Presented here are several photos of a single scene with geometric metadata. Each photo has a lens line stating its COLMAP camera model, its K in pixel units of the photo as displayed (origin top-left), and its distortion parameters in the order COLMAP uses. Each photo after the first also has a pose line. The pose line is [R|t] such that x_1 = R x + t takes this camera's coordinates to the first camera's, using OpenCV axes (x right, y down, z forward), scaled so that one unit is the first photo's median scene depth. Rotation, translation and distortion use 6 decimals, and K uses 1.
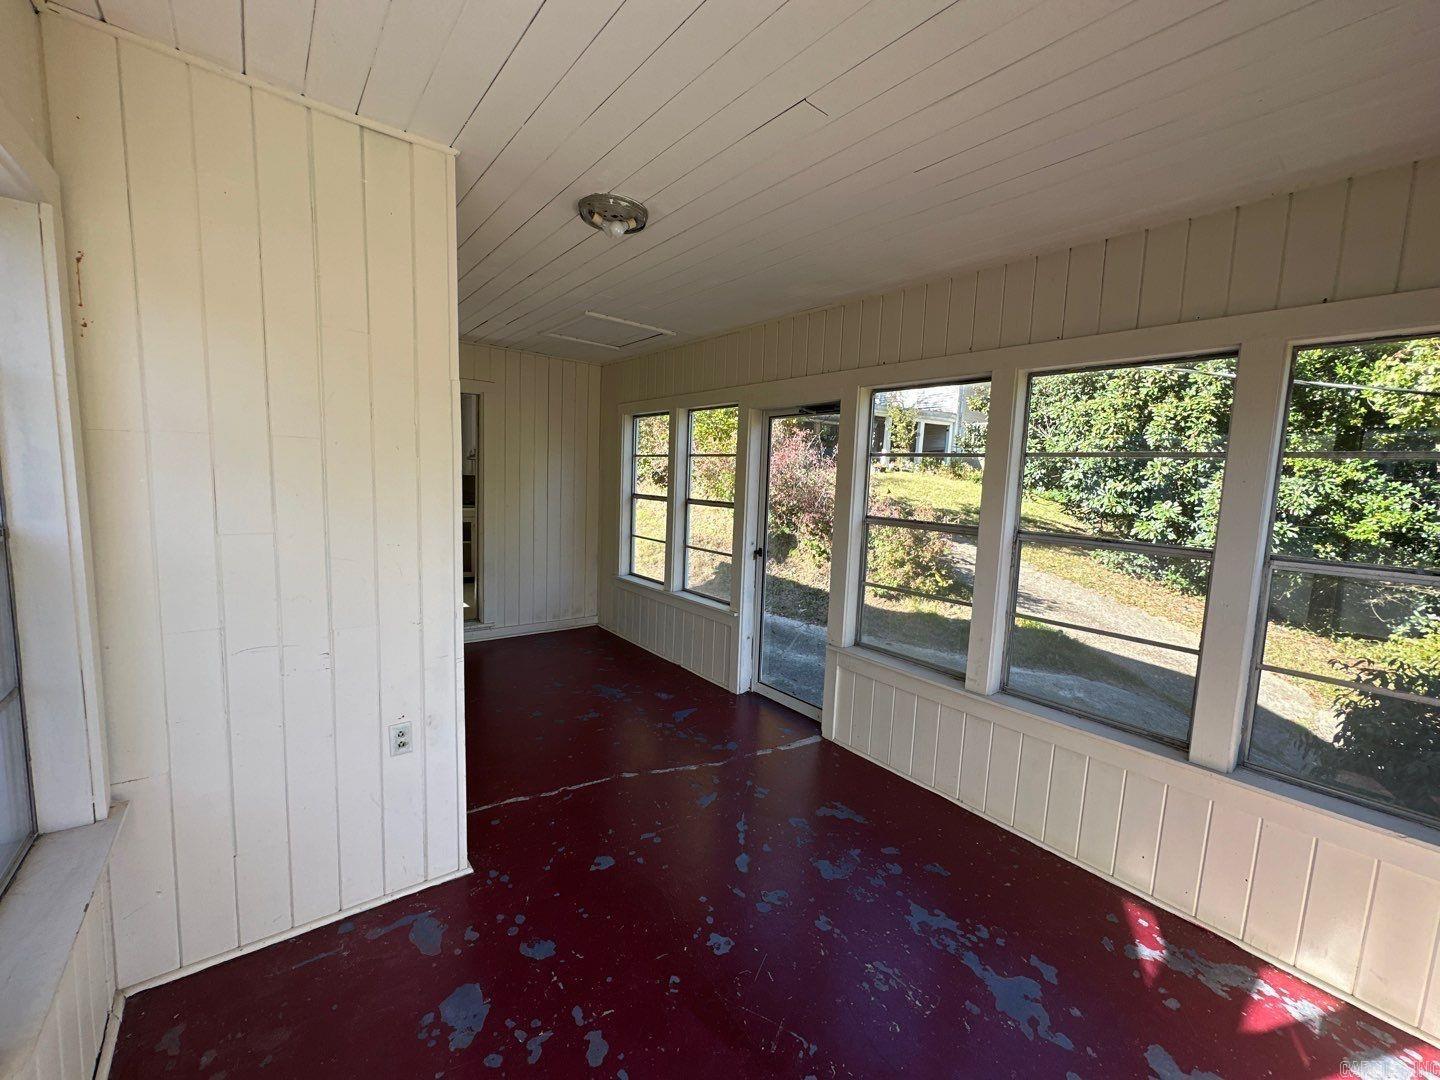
lens RADIAL K [[574.1, 0, 717.4], [0, 574.1, 533.5], [0, 0, 1]] dist [-0.003084, 0.000609]
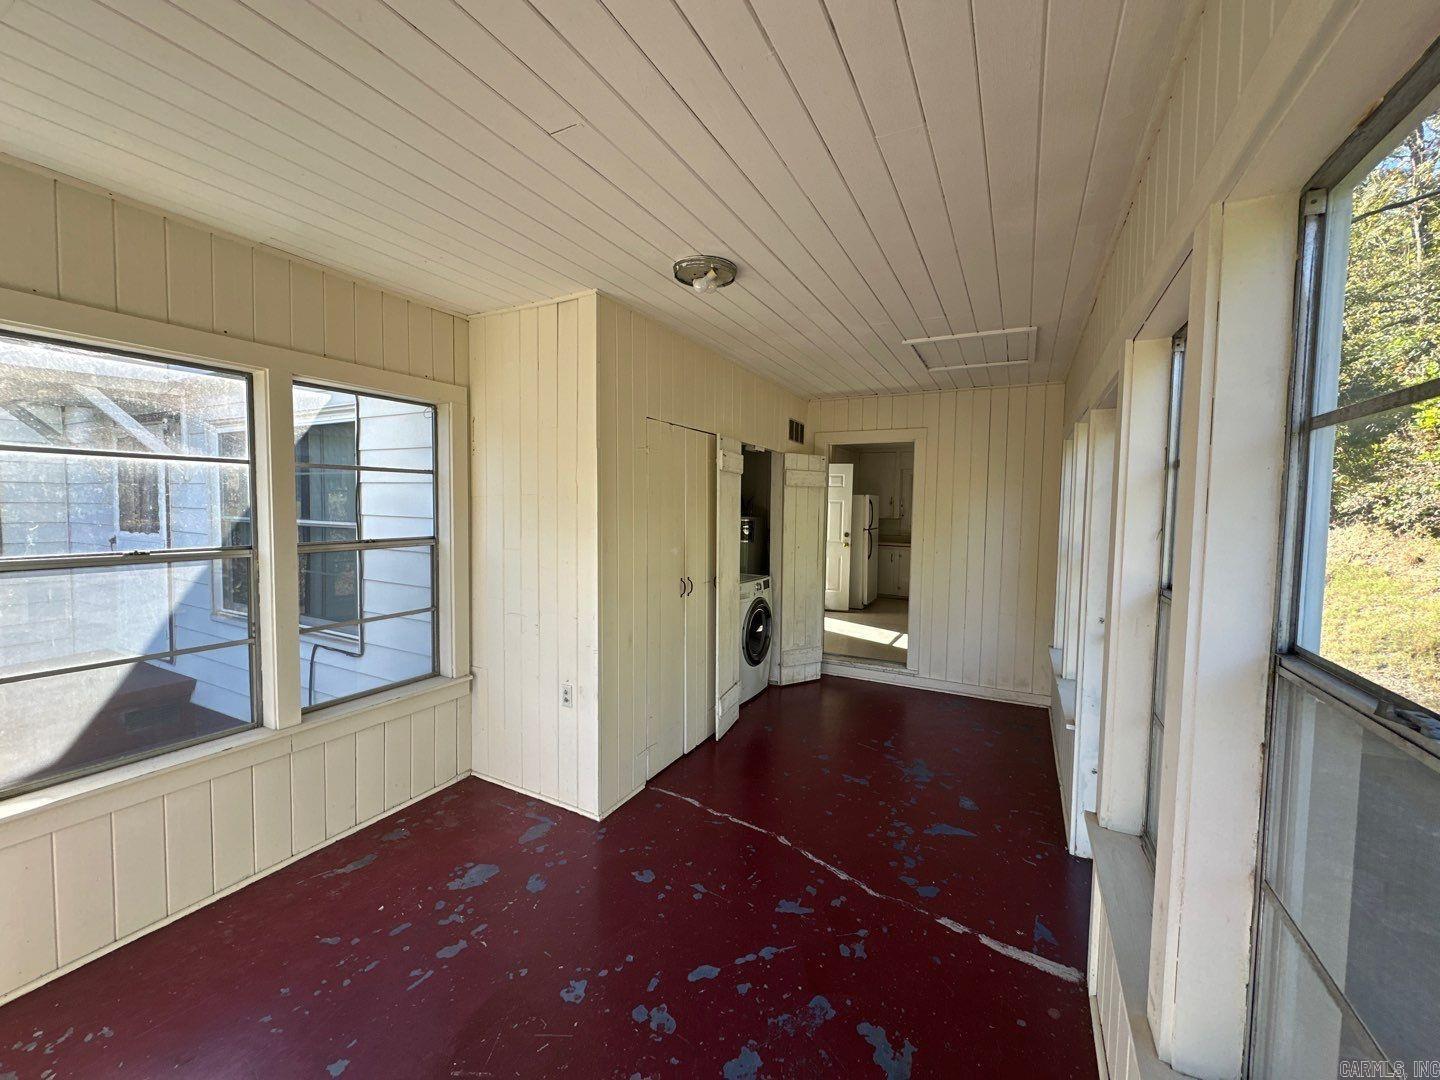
lens RADIAL K [[574.1, 0, 724.6], [0, 574.1, 534.9], [0, 0, 1]] dist [-0.003084, 0.000609]
pose [[0.407349, 0.010456, -0.913213, 0.945183], [-0.089574, 0.995571, -0.028557, -0.044774], [0.908869, 0.093433, 0.406481, 0.734544]]
